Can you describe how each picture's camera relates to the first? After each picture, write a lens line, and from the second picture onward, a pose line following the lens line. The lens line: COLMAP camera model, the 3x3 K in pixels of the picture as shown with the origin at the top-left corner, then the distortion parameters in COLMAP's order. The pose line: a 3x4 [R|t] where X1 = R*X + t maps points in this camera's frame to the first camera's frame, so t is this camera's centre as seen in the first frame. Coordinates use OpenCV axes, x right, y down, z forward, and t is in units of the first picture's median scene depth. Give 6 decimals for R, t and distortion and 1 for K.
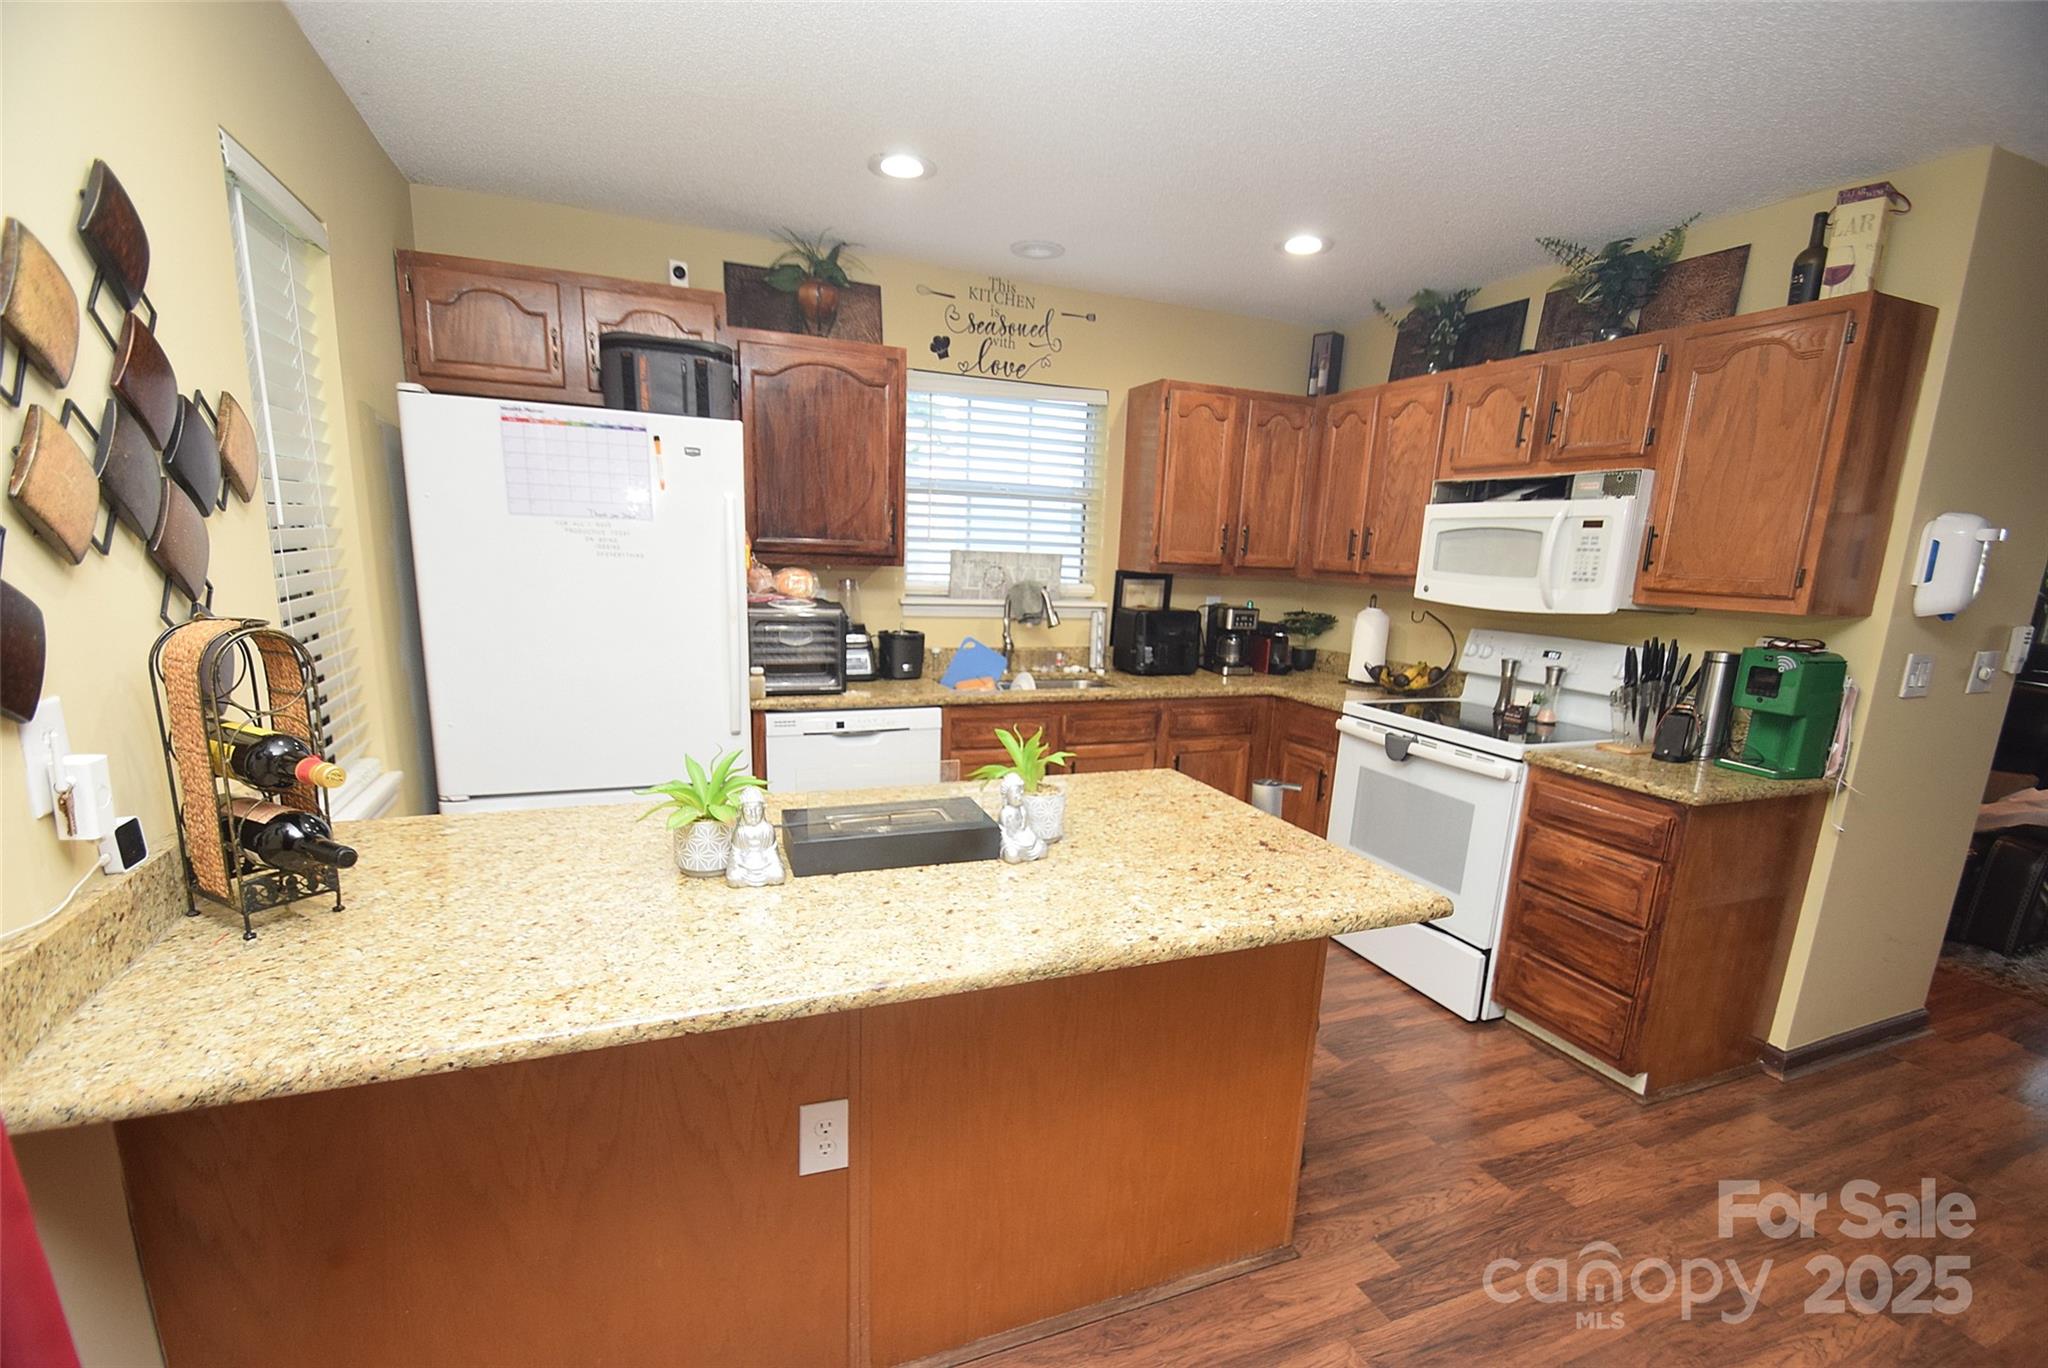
lens RADIAL K [[919.5, 0, 1026.8], [0, 919.5, 746.7], [0, 0, 1]] dist [0.018085, 0.000162]
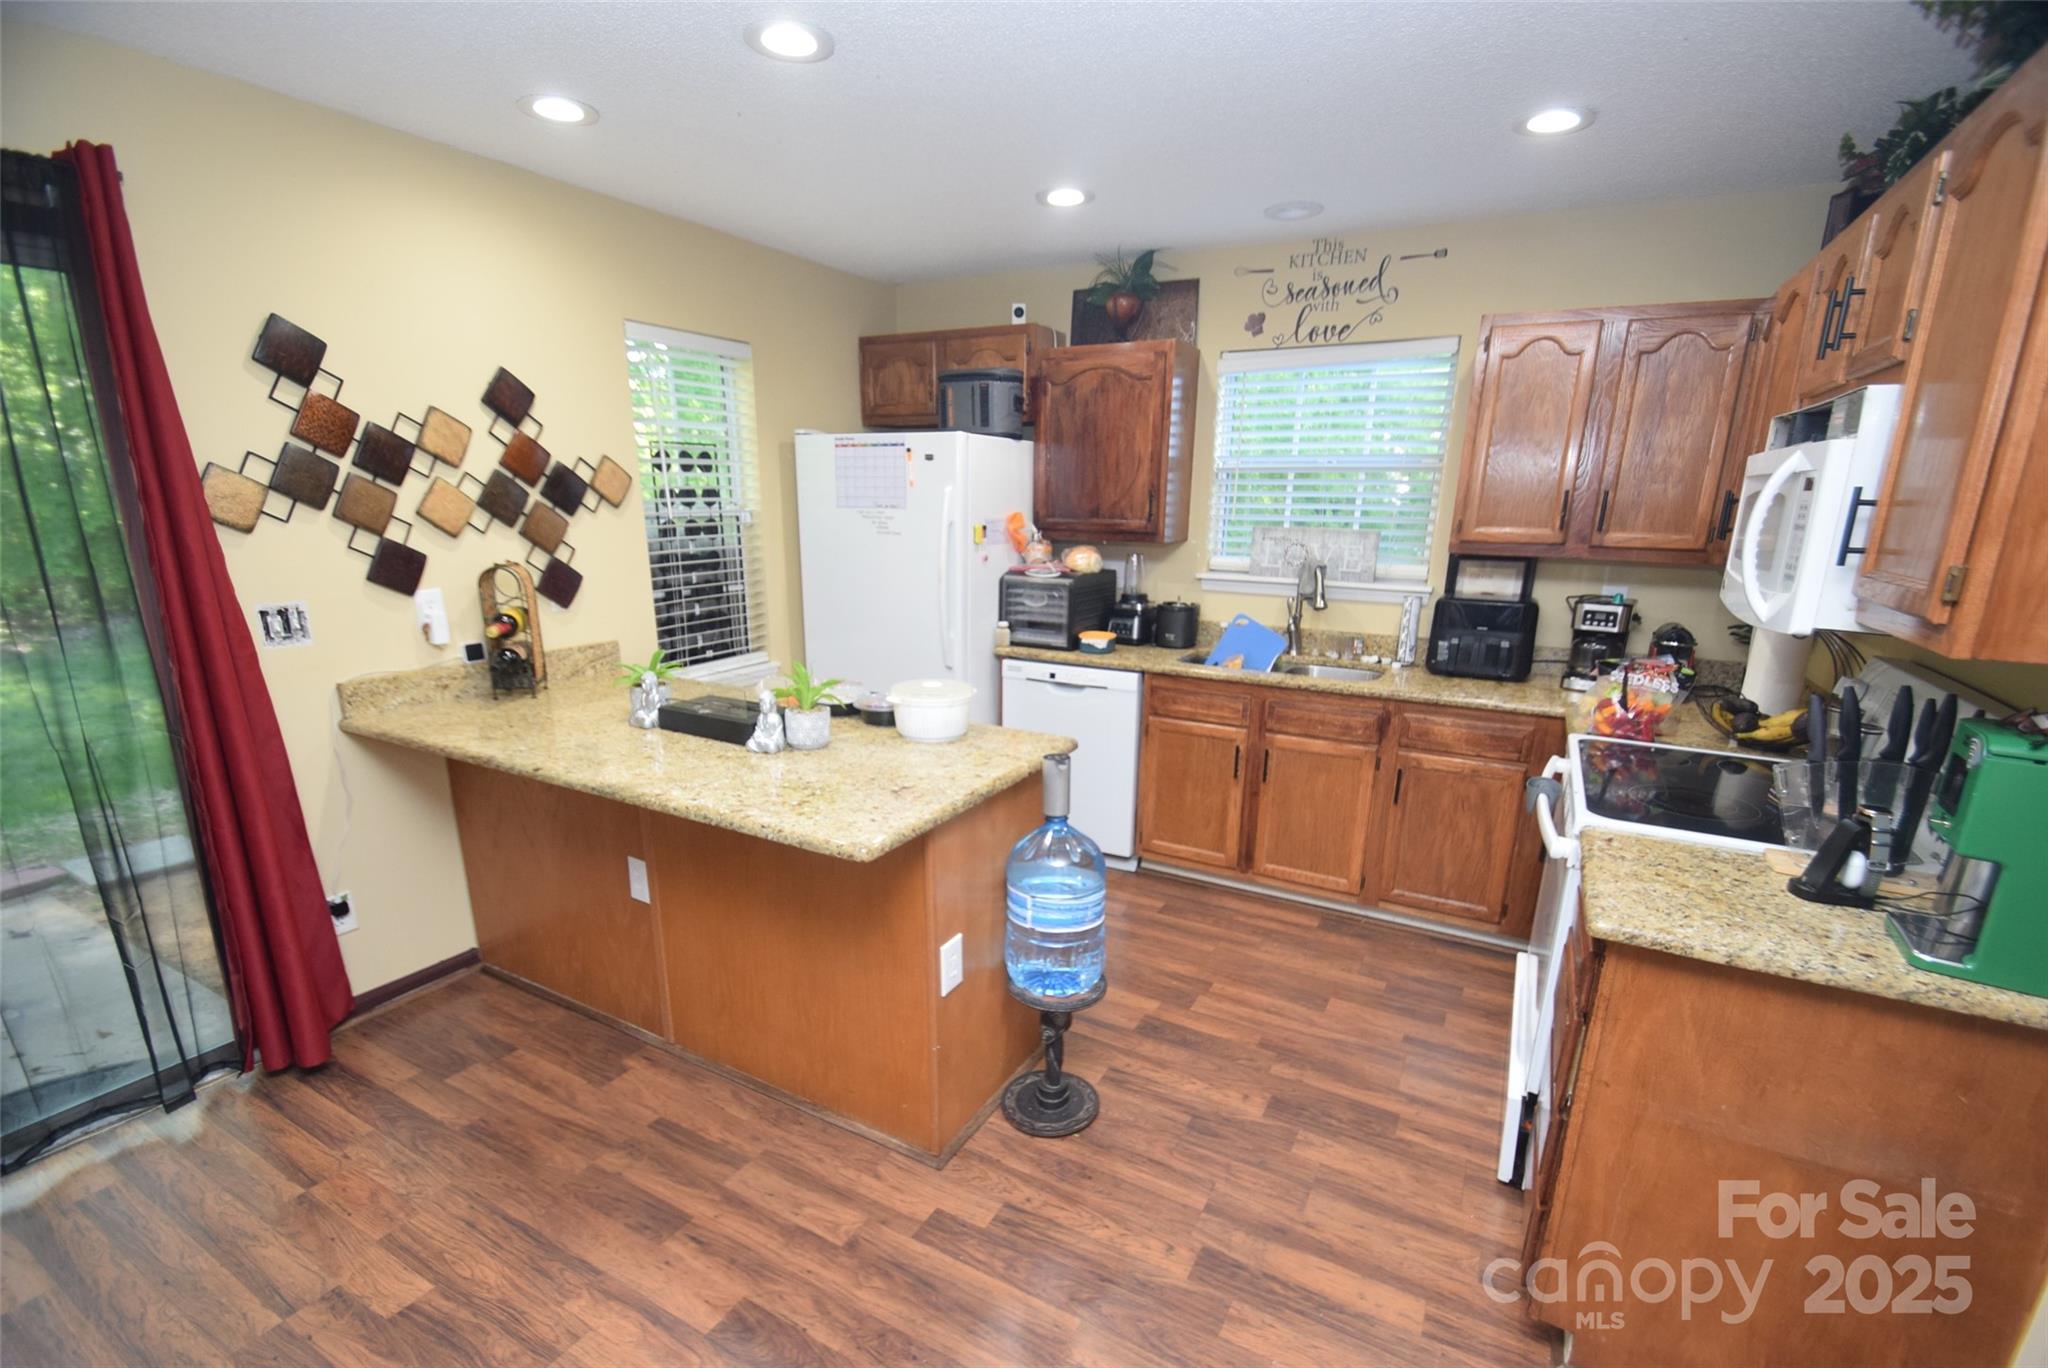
lens RADIAL K [[906.7, 0, 1016.1], [0, 906.7, 752.7], [0, 0, 1]] dist [0.021032, -0.020738]
pose [[0.613904, 0.186751, -0.766972, 0.646530], [-0.159410, 0.980924, 0.111250, -0.045814], [0.773117, 0.053966, 0.631963, 0.208221]]
